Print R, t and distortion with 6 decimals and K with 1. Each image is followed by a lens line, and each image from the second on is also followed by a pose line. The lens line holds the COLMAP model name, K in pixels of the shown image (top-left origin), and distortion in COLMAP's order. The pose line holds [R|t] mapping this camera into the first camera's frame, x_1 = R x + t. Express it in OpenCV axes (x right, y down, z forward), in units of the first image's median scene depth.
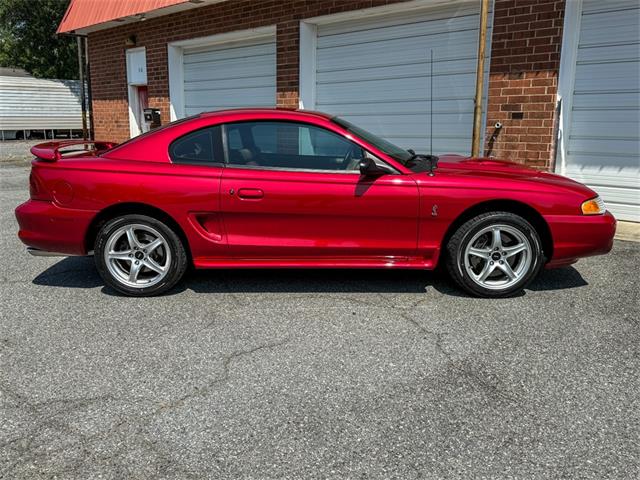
lens RADIAL K [[561.9, 0, 318.0], [0, 561.9, 241.4], [0, 0, 1]] dist [0.020781, -0.020124]
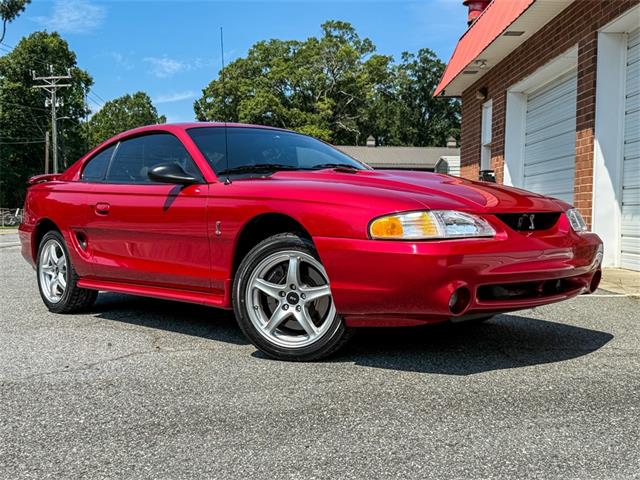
lens RADIAL K [[723.4, 0, 315.2], [0, 723.4, 249.7], [0, 0, 1]] dist [0.072808, -0.068980]
pose [[0.695681, 0.023412, -0.717969, 0.579119], [-0.135298, 0.985852, -0.098950, 0.030754], [0.705494, 0.165977, 0.689006, 0.234156]]
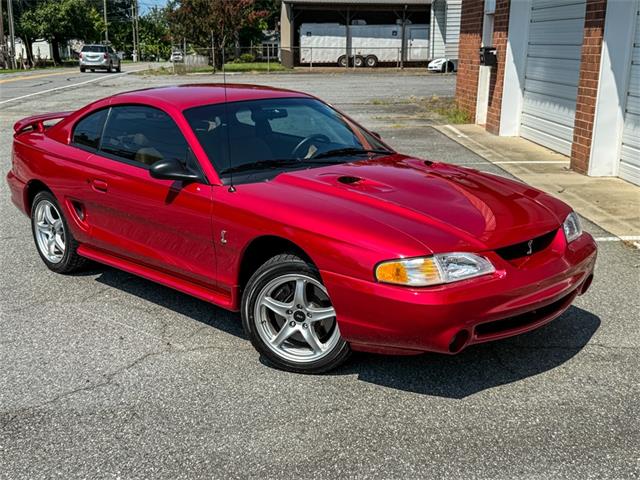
lens RADIAL K [[761.4, 0, 319.2], [0, 761.4, 255.9], [0, 0, 1]] dist [0.108982, -0.240591]
pose [[0.714421, 0.177468, -0.676837, 0.587231], [-0.132182, 0.984115, 0.118516, -0.101315], [0.687118, 0.004795, 0.726530, 0.178197]]
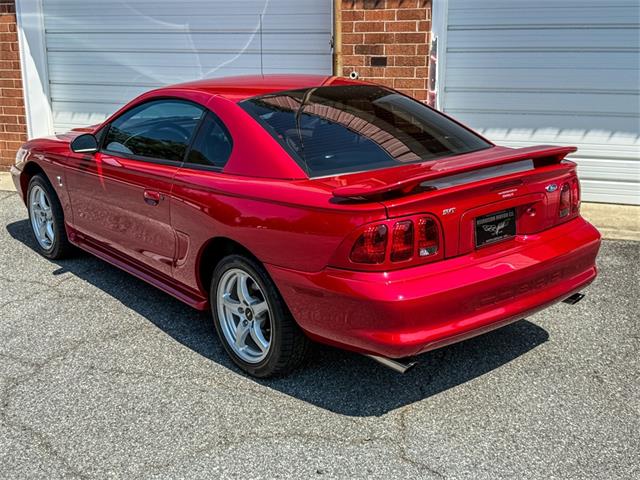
lens RADIAL K [[751.8, 0, 319.2], [0, 751.8, 234.5], [0, 0, 1]] dist [0.226896, -0.538299]
pose [[0.915460, -0.115897, 0.385358, -0.123390], [0.091760, 0.992521, 0.080515, -0.100790], [-0.391808, -0.038347, 0.919248, 0.154412]]
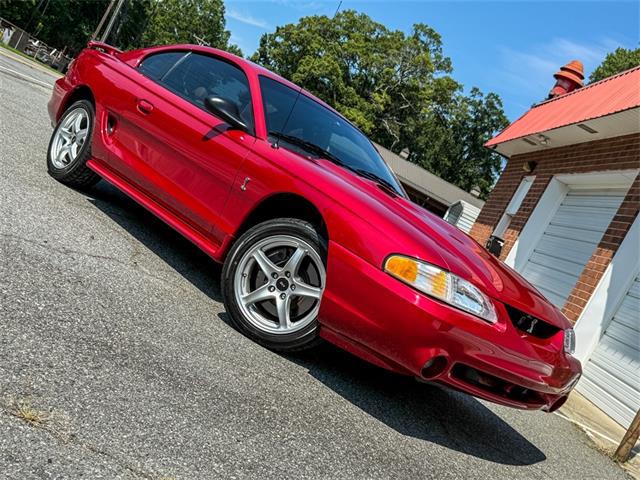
lens RADIAL K [[723.4, 0, 315.2], [0, 723.4, 249.7], [0, 0, 1]] dist [0.072808, -0.068980]
pose [[0.618799, 0.364740, -0.695739, 0.557724], [-0.569144, 0.818620, -0.077044, 0.022011], [0.541445, 0.443650, 0.714151, 0.221703]]
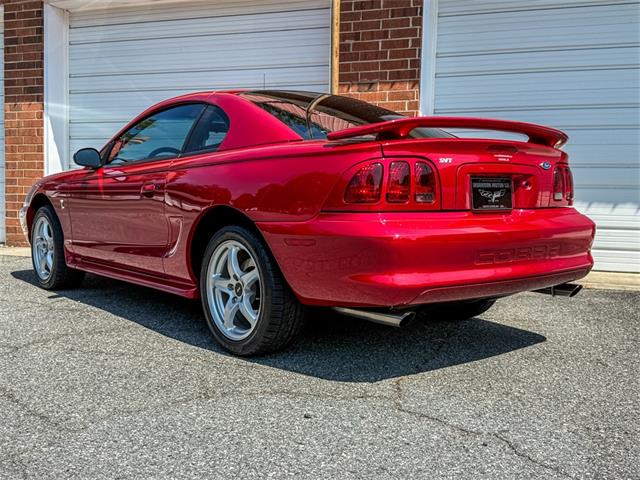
lens RADIAL K [[675.8, 0, 322.5], [0, 675.8, 242.0], [0, 0, 1]] dist [0.230752, -0.550929]
pose [[0.913302, -0.022369, 0.406667, -0.104815], [0.073265, 0.991226, -0.110018, 0.020472], [-0.400638, 0.130274, 0.906928, 0.216020]]
